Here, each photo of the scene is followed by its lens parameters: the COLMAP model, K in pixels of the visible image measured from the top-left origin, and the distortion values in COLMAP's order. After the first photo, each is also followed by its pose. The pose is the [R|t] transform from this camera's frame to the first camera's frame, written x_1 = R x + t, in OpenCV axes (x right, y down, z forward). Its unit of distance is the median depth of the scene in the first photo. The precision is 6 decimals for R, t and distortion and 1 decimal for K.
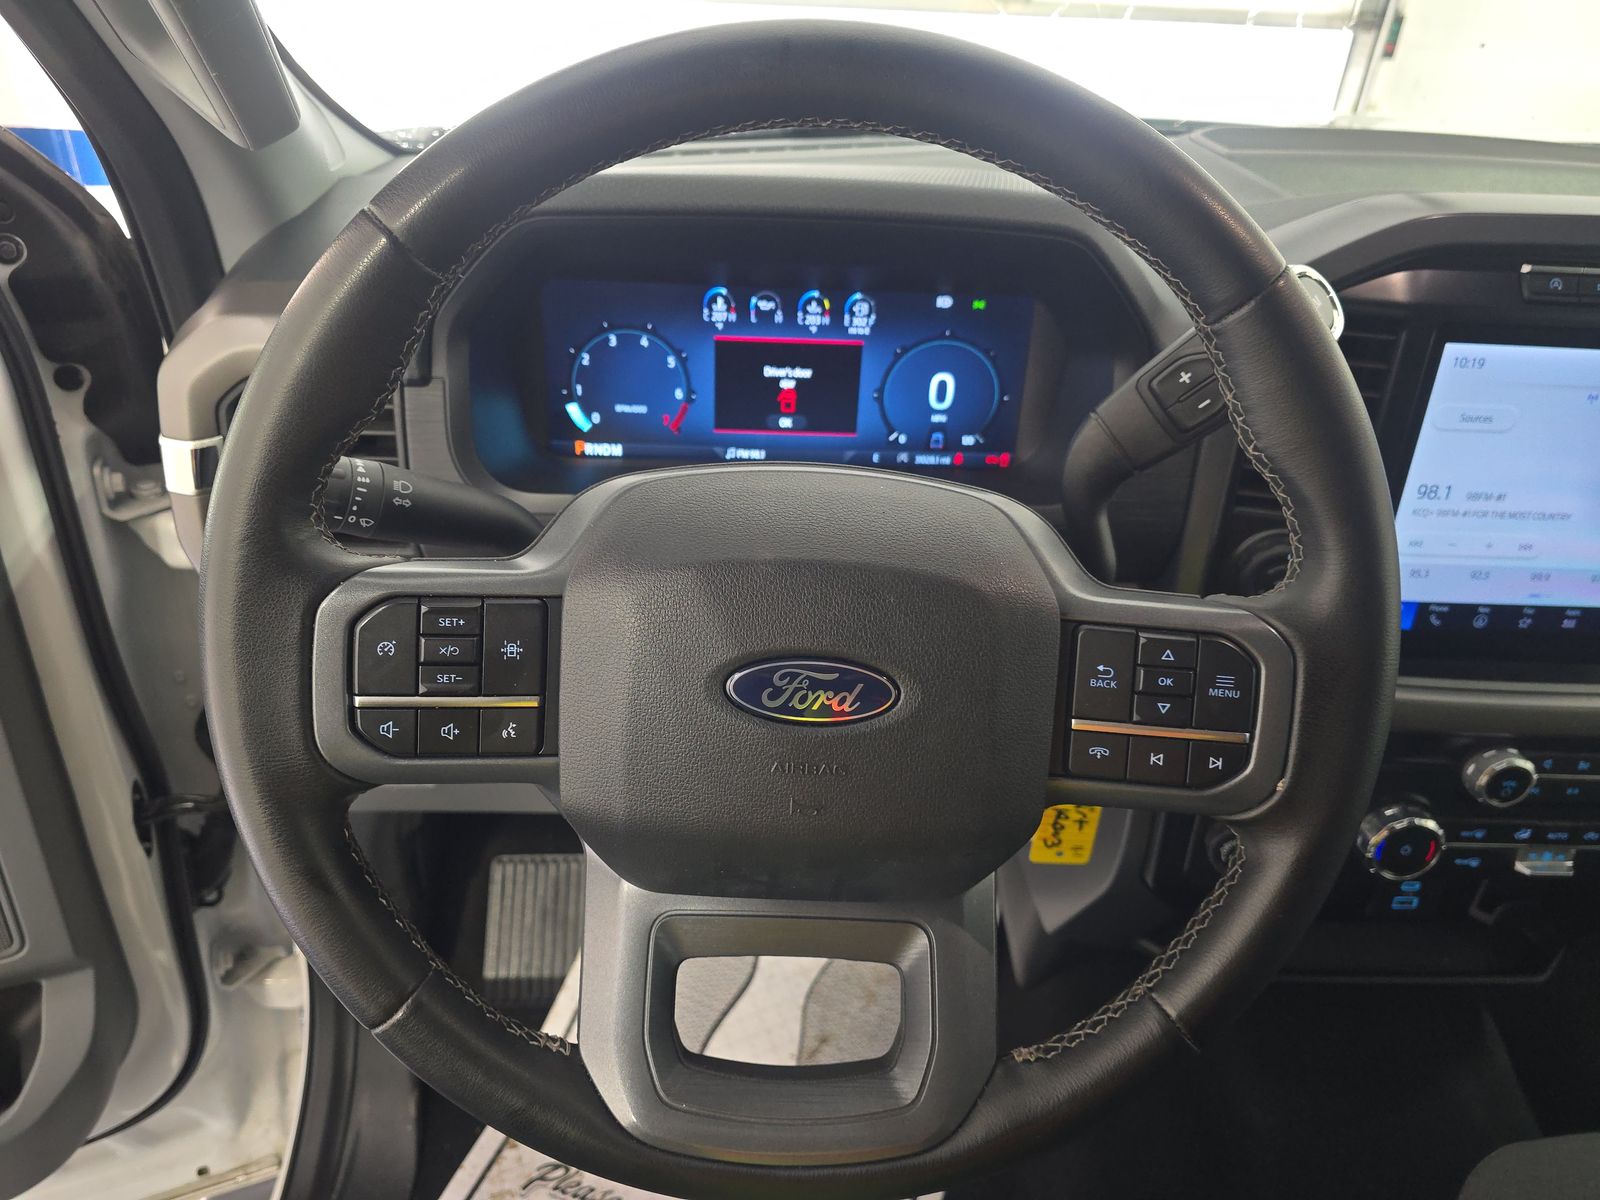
lens RADIAL K [[1070.4, 0, 801.0], [0, 1070.4, 557.2], [0, 0, 1]] dist [0.042407, -0.052604]
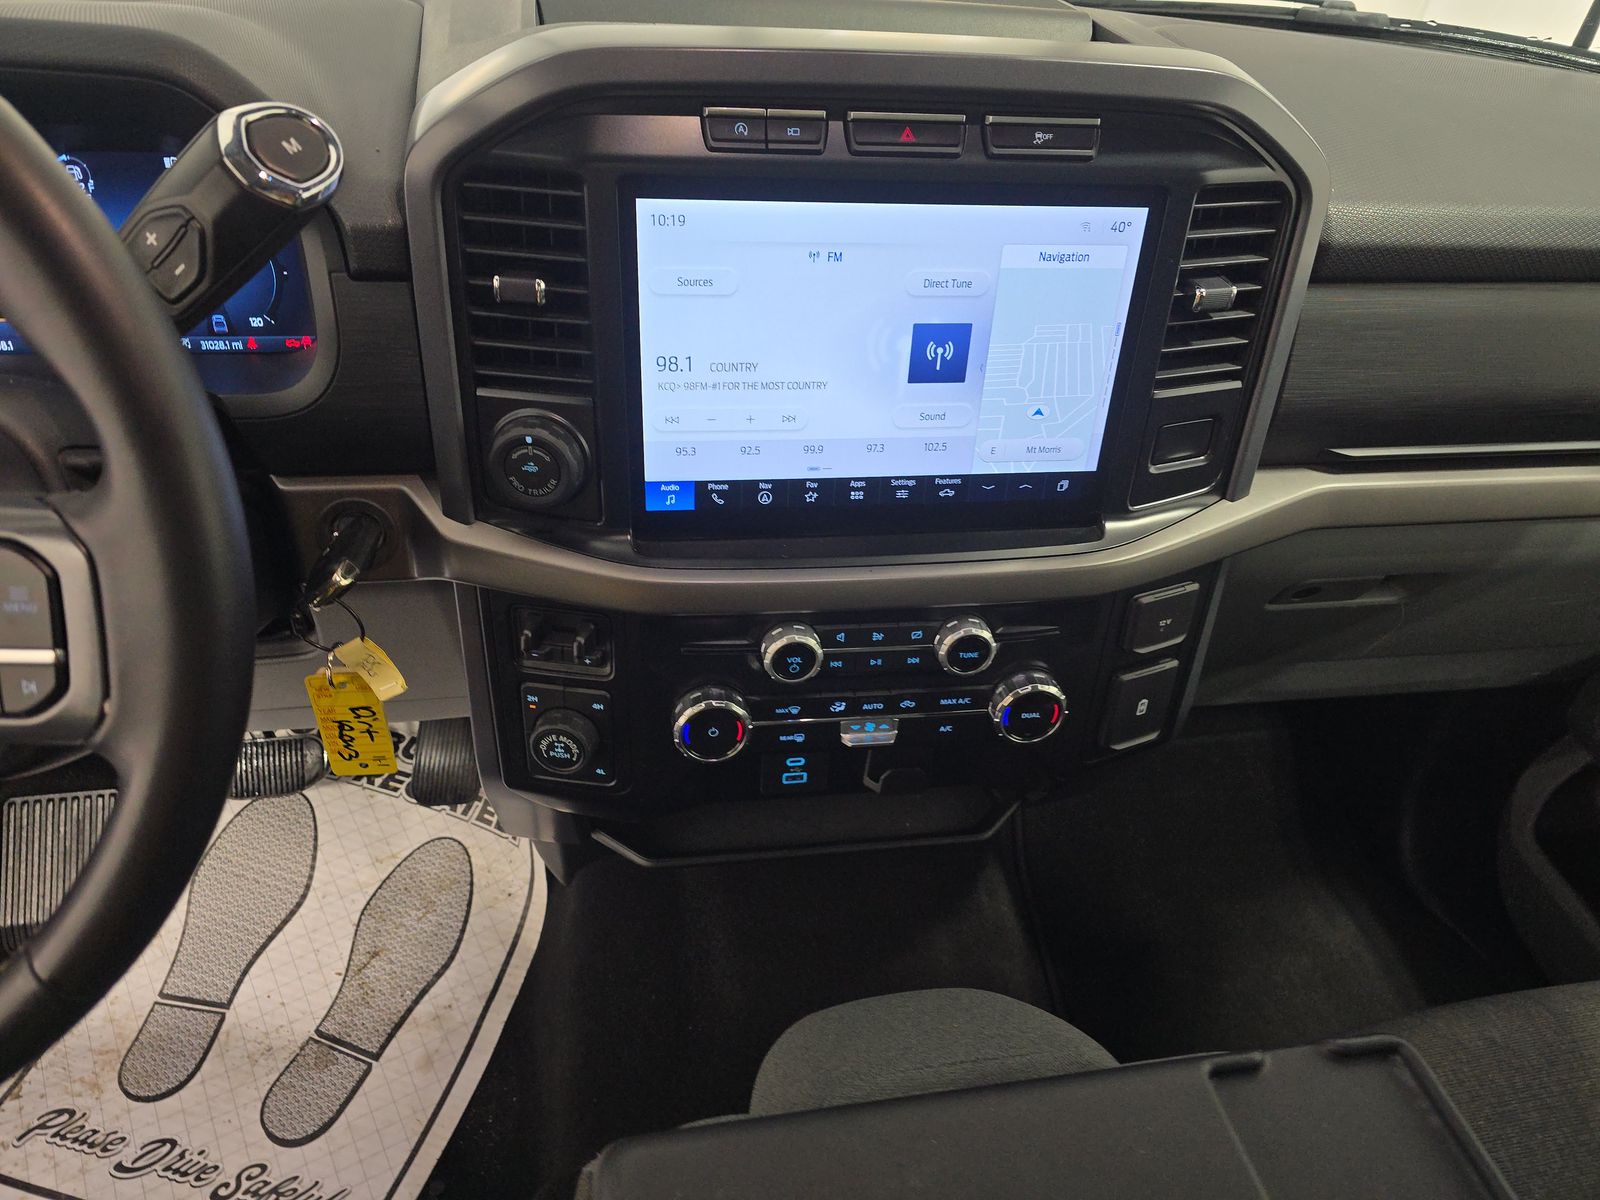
lens RADIAL K [[1096.0, 0, 800.0], [0, 1096.0, 600.0], [0, 0, 1]] dist [0.018233, 0.000356]
pose [[0.990364, -0.063549, 0.123047, 0.516580], [0.046281, 0.989291, 0.138427, 0.014930], [-0.130526, -0.131399, 0.982699, 0.014063]]
